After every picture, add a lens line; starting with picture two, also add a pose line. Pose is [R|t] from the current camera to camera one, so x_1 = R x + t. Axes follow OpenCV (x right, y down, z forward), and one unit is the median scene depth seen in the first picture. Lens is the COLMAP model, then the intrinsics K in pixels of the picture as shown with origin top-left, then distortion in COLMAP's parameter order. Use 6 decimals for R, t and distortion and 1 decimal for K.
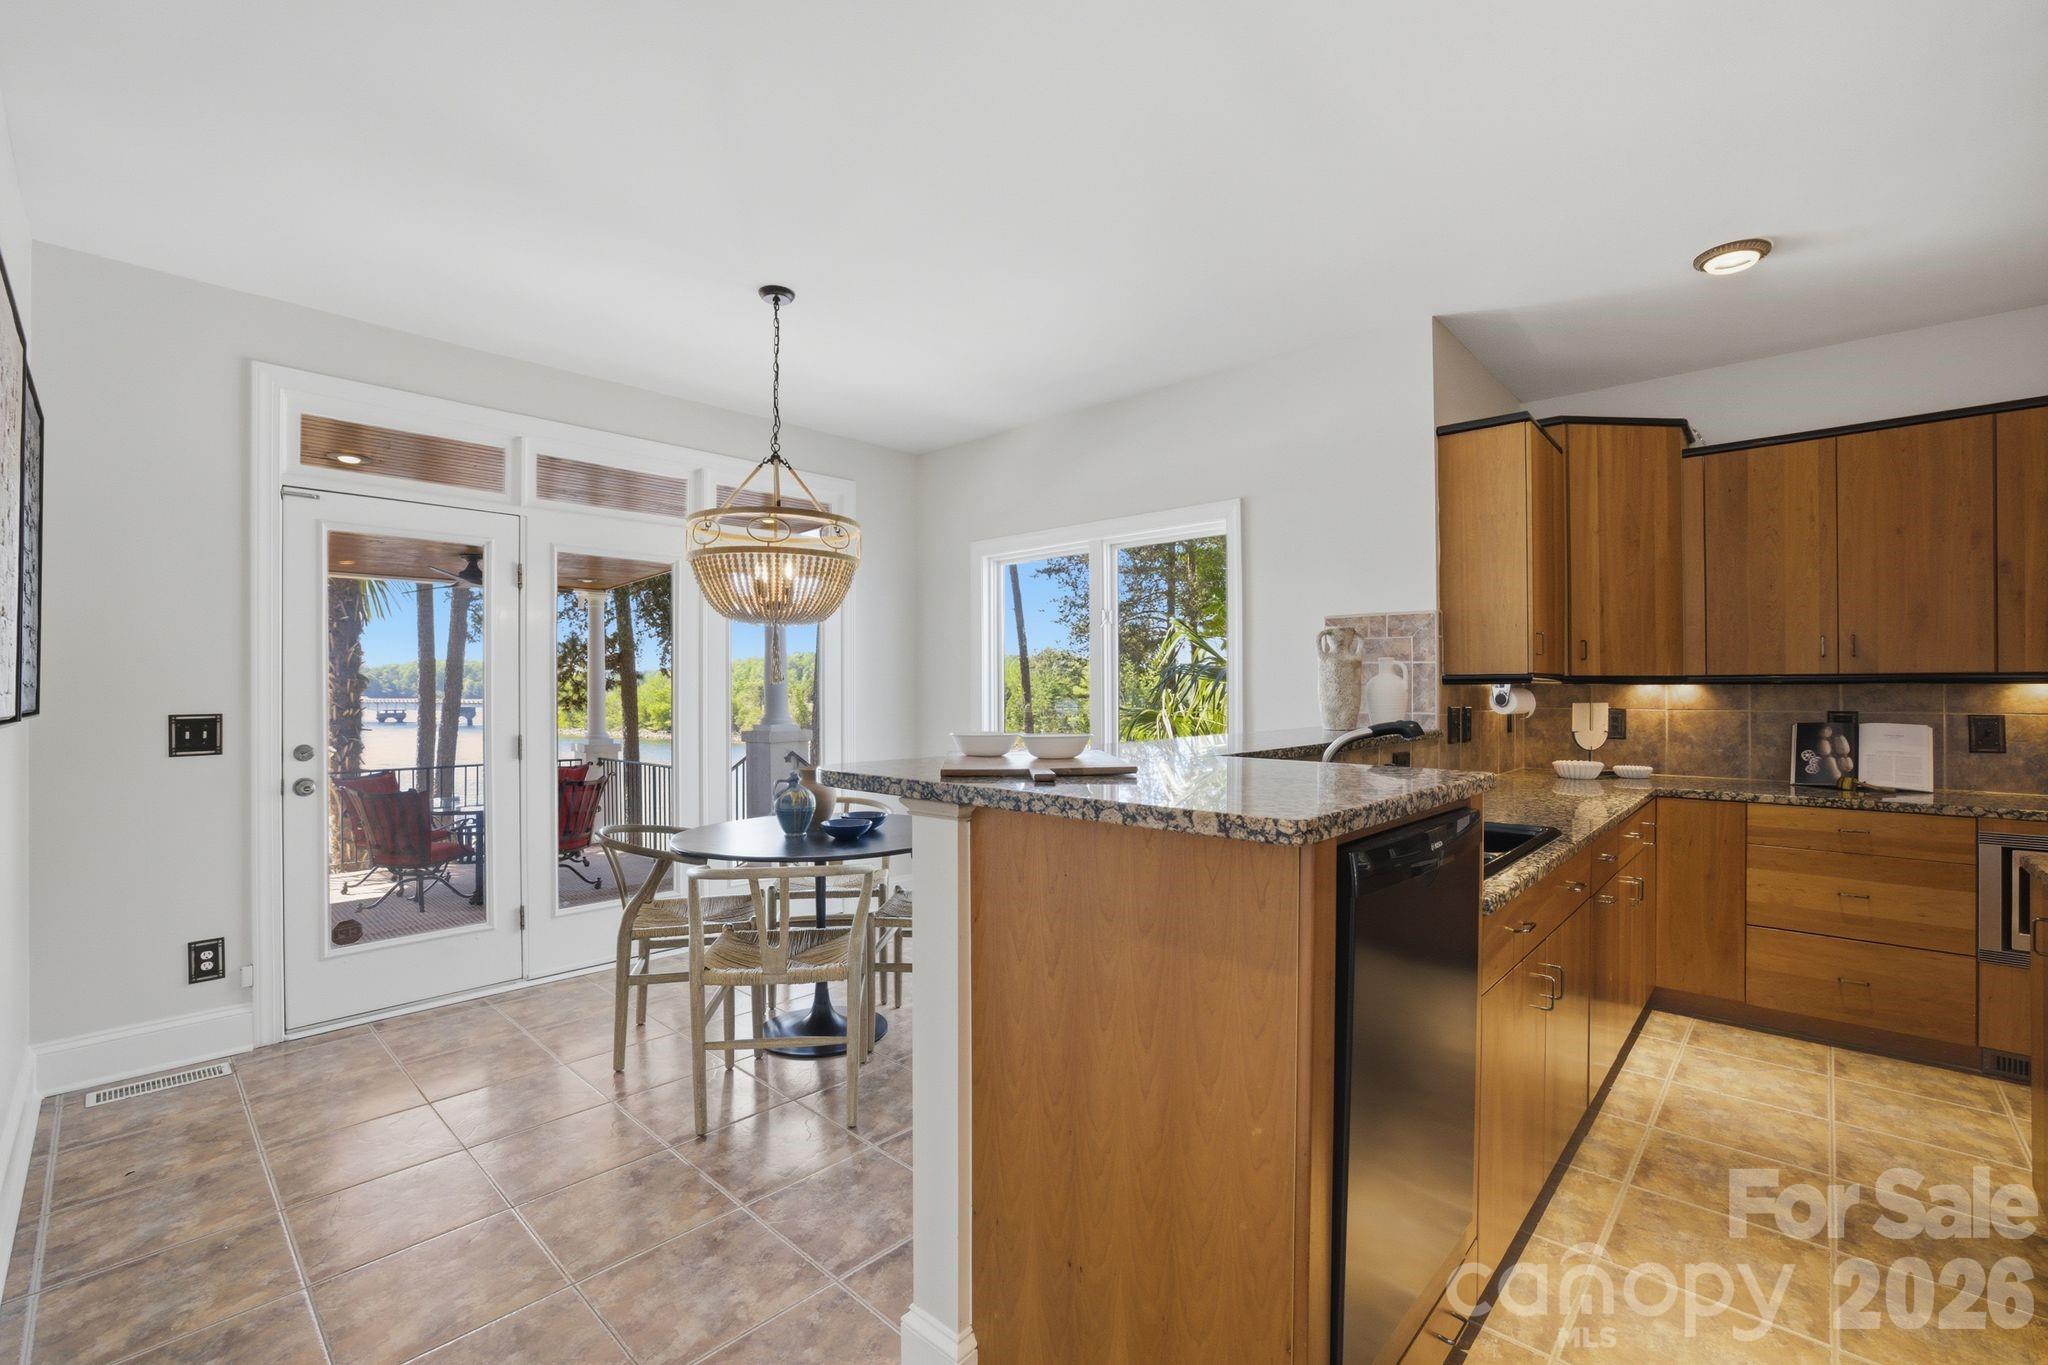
lens RADIAL K [[886.9, 0, 1024.5], [0, 886.9, 686.0], [0, 0, 1]] dist [-0.051969, 0.018359]
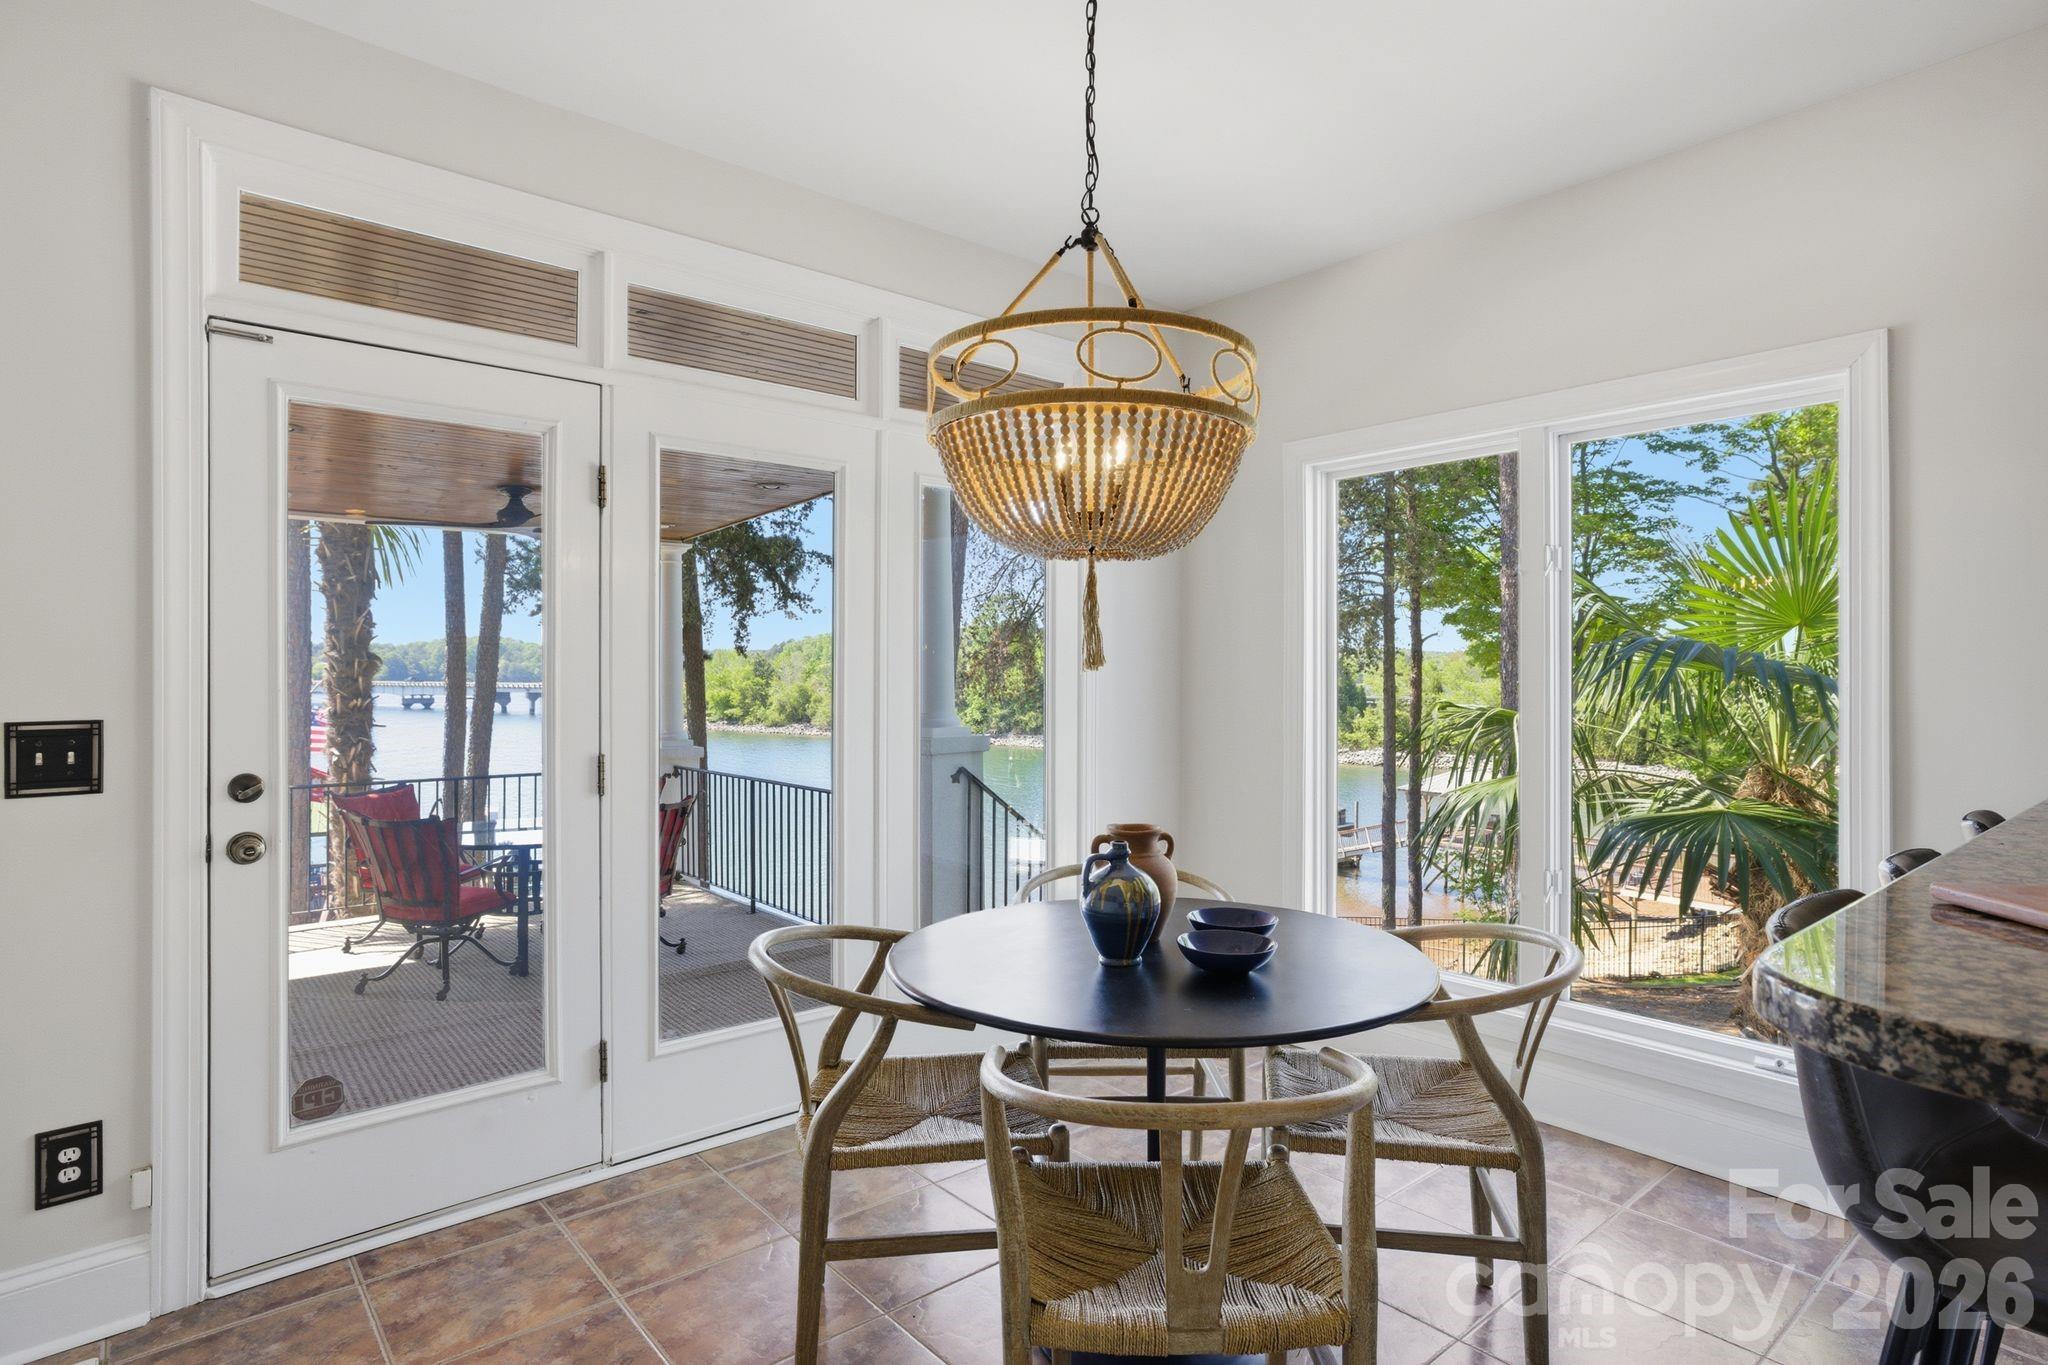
lens RADIAL K [[1070.7, 0, 1016.8], [0, 1070.7, 675.3], [0, 0, 1]] dist [-0.036409, 0.023232]
pose [[0.993081, 0.005850, -0.117287, -0.236403], [-0.005244, 0.999971, 0.005474, -0.003351], [0.117315, -0.004821, 0.993083, 0.349518]]
